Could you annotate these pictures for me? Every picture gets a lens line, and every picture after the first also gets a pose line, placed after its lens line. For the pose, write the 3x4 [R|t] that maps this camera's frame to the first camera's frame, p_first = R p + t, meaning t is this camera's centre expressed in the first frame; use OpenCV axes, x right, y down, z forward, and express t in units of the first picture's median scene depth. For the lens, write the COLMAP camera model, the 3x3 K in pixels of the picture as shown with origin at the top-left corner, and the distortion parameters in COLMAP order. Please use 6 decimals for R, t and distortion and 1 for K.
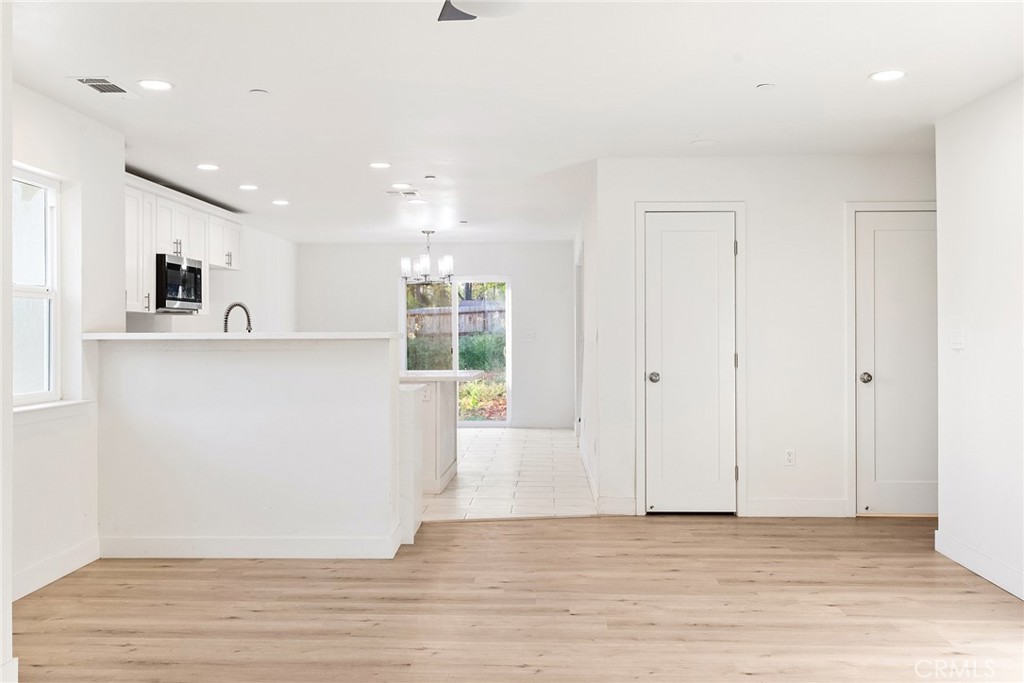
lens RADIAL K [[954.3, 0, 511.5], [0, 954.3, 325.3], [0, 0, 1]] dist [0.000600, 0.004460]
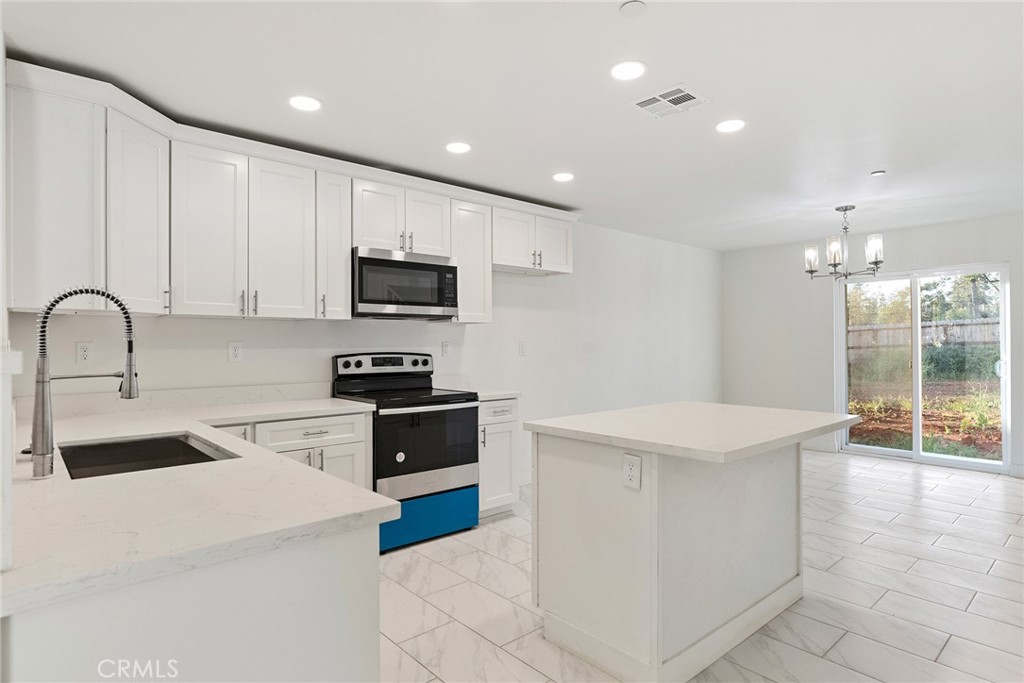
lens RADIAL K [[549.2, 0, 512.0], [0, 549.2, 341.5], [0, 0, 1]] dist [-0.000952, -0.000093]
pose [[0.693161, 0.000360, -0.720783, 0.037328], [0.006302, 0.999959, 0.006560, 0.001969], [0.720755, -0.009089, 0.693130, 0.447316]]
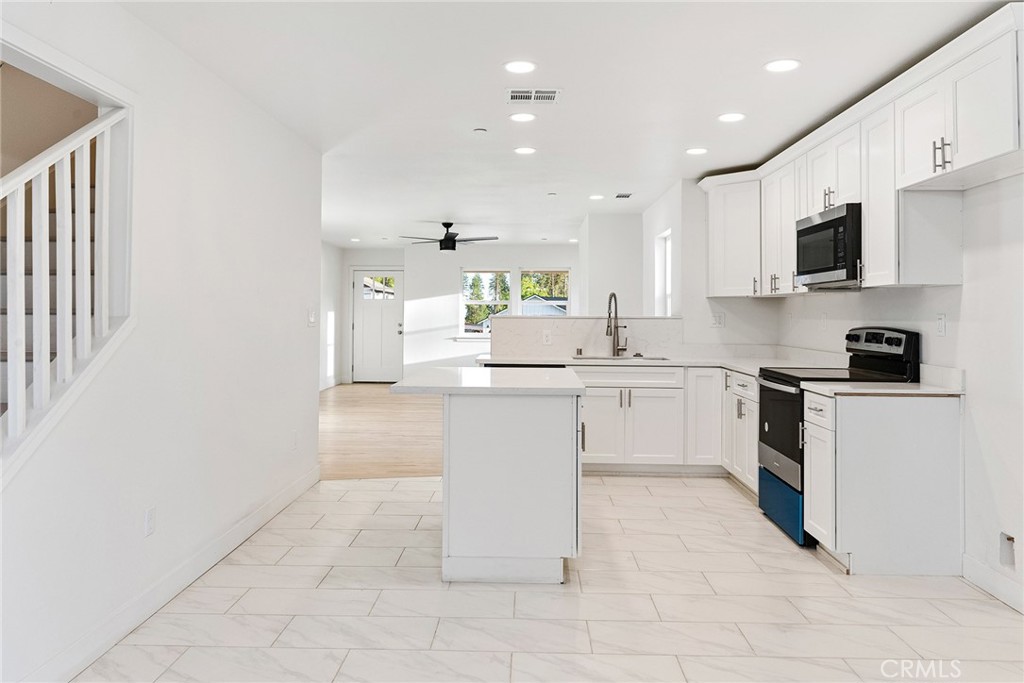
lens RADIAL K [[752.6, 0, 506.5], [0, 752.6, 300.6], [0, 0, 1]] dist [-0.000368, -0.000556]
pose [[-0.999979, -0.002316, -0.006001, -0.056346], [-0.002149, 0.999610, -0.027827, 0.007453], [0.006064, -0.027814, -0.999595, 0.938343]]
